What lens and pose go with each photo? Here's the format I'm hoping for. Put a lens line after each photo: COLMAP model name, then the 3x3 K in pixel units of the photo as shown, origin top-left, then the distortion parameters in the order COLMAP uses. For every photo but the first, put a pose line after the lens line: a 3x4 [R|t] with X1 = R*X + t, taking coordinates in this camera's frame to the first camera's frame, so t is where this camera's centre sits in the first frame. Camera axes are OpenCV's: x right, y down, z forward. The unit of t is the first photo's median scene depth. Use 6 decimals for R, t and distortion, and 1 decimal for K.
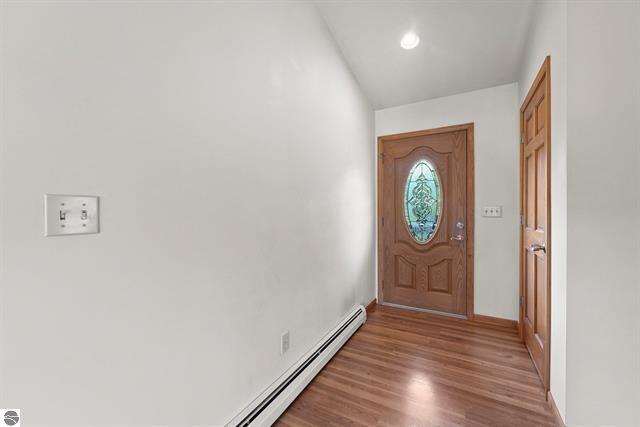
lens RADIAL K [[260.4, 0, 321.8], [0, 260.4, 213.4], [0, 0, 1]] dist [0.010877, 0.000506]
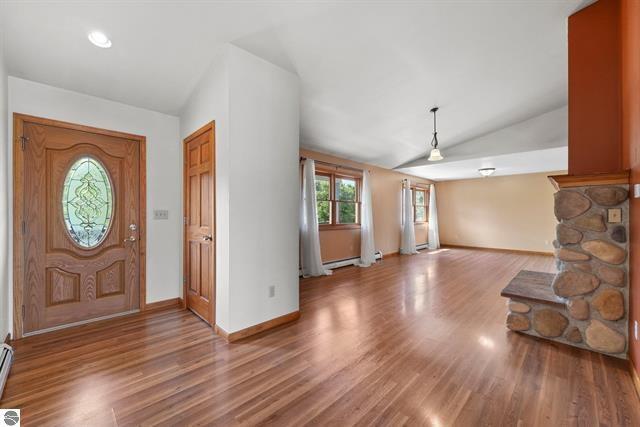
lens RADIAL K [[260.4, 0, 319.6], [0, 260.4, 214.4], [0, 0, 1]] dist [0.010877, 0.000506]
pose [[0.274104, 0.006726, 0.961677, -0.300813], [0.004281, 0.999957, -0.008214, 0.005113], [-0.961691, 0.006368, 0.274063, -0.041139]]
